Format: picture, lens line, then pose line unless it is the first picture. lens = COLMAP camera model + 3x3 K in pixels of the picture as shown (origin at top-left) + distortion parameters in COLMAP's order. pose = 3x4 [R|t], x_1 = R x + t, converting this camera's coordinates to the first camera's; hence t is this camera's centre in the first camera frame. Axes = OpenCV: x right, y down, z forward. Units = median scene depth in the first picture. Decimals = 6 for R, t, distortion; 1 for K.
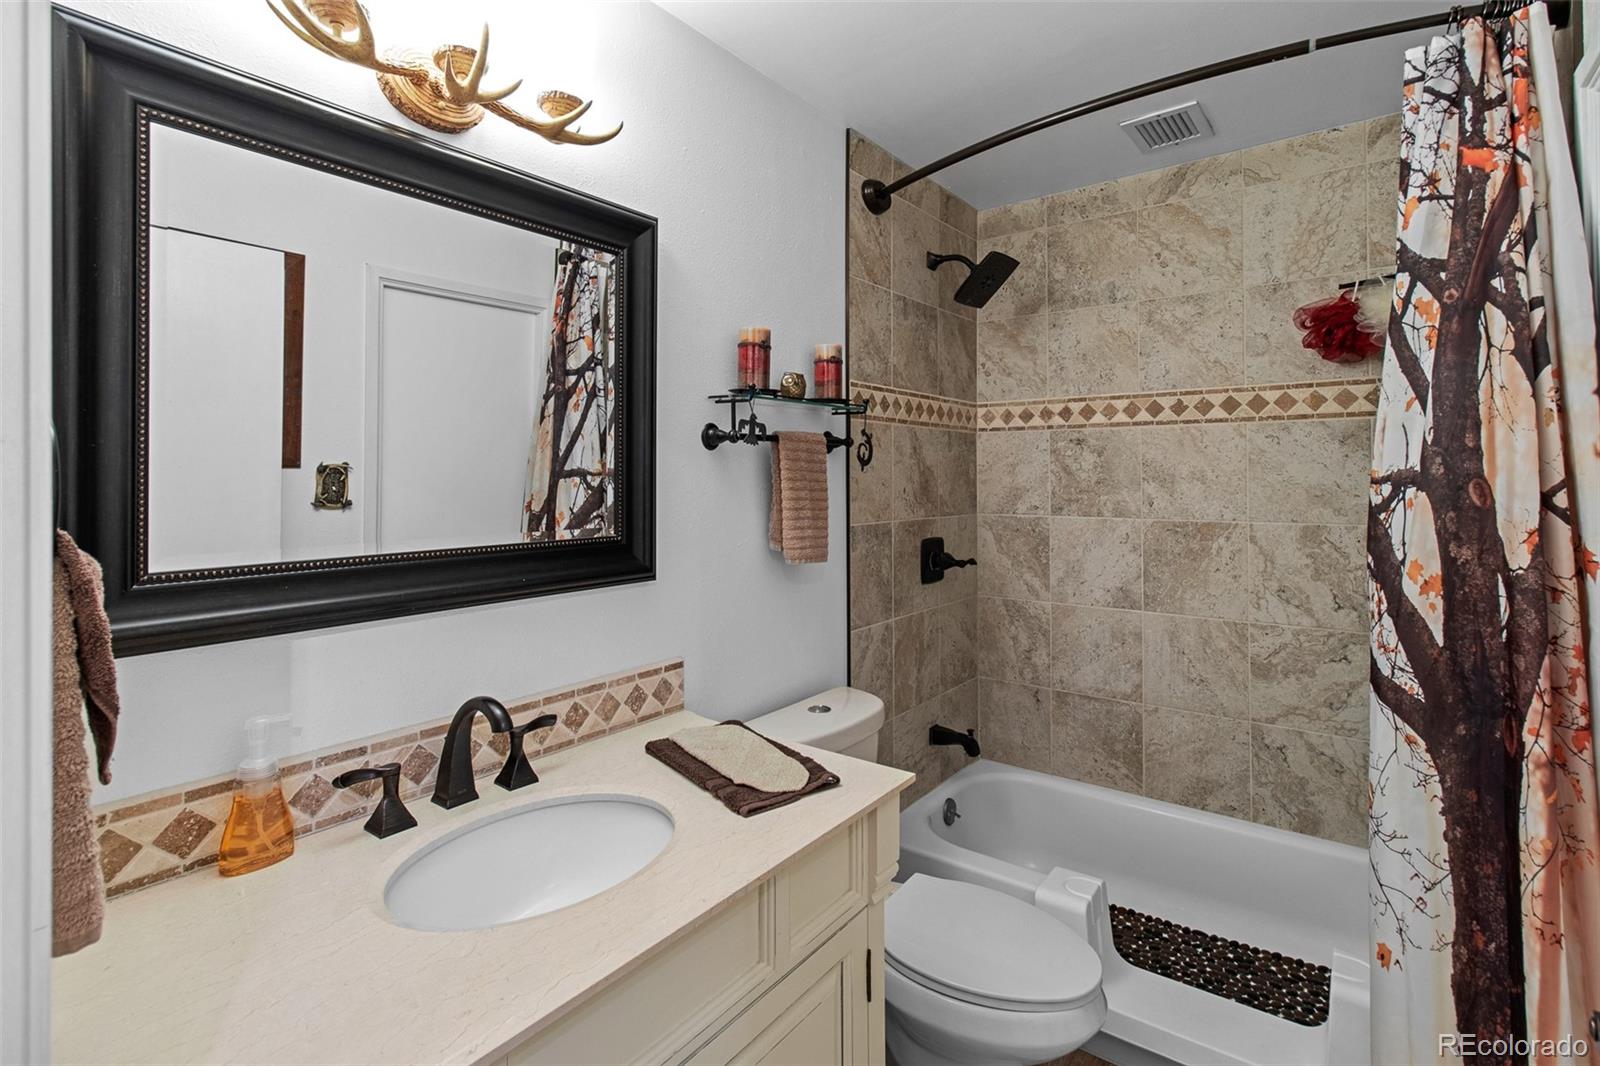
lens RADIAL K [[739.7, 0, 769.5], [0, 739.7, 462.8], [0, 0, 1]] dist [0.006106, -0.000578]
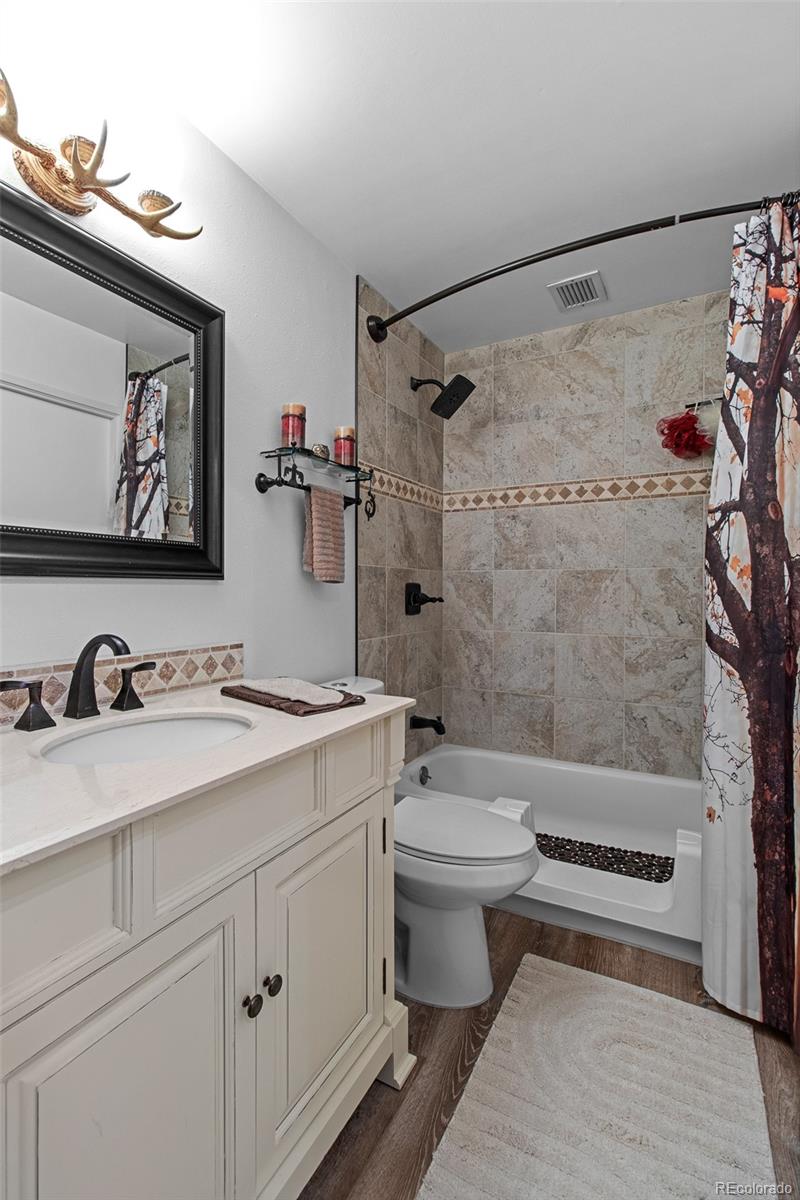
lens RADIAL K [[554.8, 0, 341.1], [0, 554.8, 601.7], [0, 0, 1]] dist [0.006106, -0.000578]
pose [[0.992447, 0.002560, 0.122646, -0.060309], [-0.005217, 0.999758, 0.021350, 0.161816], [-0.122562, -0.021829, 0.992221, -0.030850]]
